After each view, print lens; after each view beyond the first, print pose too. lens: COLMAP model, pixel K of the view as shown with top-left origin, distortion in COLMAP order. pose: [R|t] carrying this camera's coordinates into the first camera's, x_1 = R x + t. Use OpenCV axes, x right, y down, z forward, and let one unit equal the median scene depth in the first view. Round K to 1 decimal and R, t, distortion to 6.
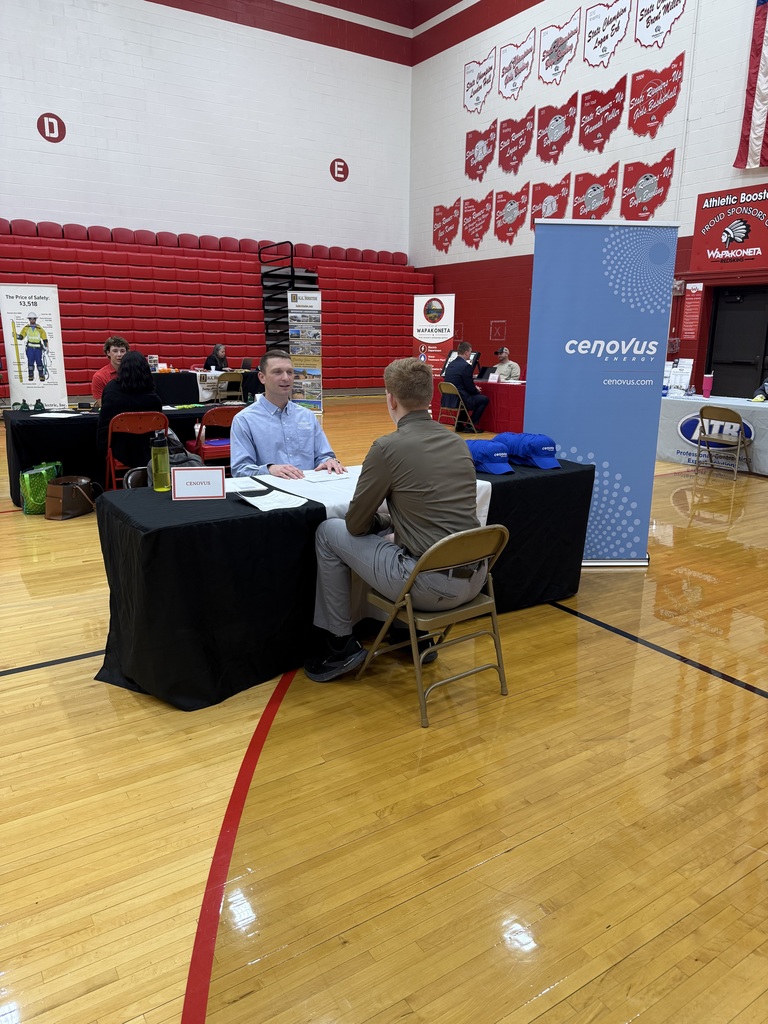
lens RADIAL K [[722.8, 0, 378.5], [0, 722.8, 512.4], [0, 0, 1]] dist [0.023332, -0.017455]
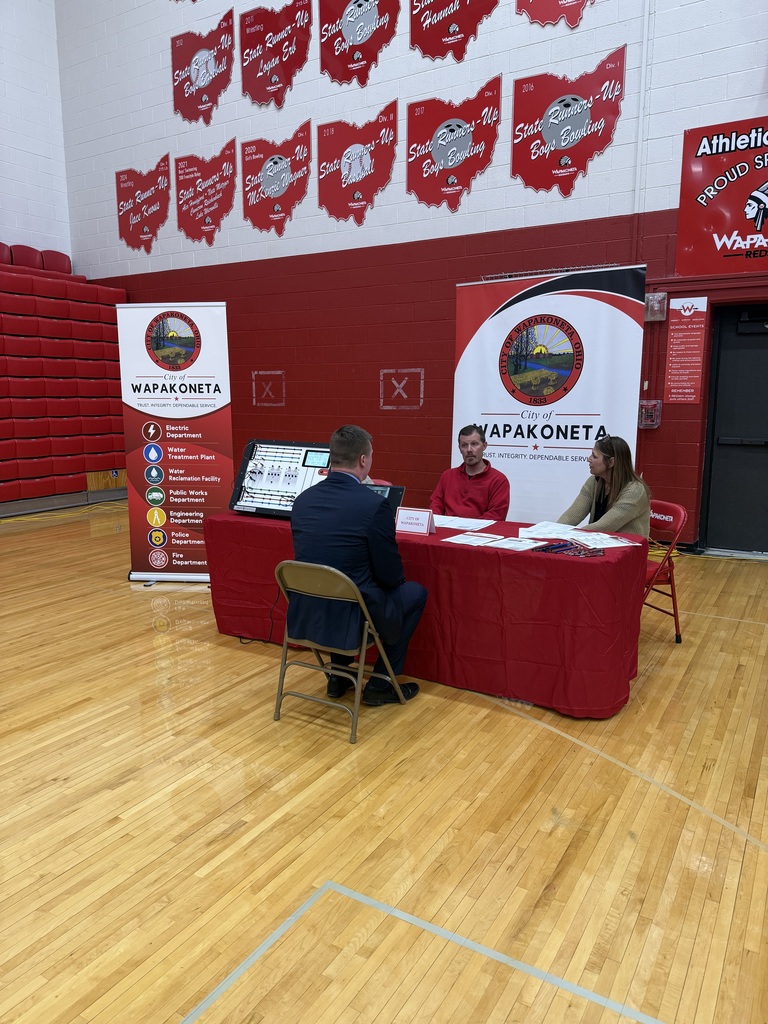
lens RADIAL K [[722.8, 0, 379.8], [0, 722.8, 509.7], [0, 0, 1]] dist [0.023332, -0.017455]
pose [[0.898729, -0.078038, 0.431505, -0.003642], [0.113459, 0.991911, -0.056922, -0.141588], [-0.423572, 0.100116, 0.900313, 0.568482]]
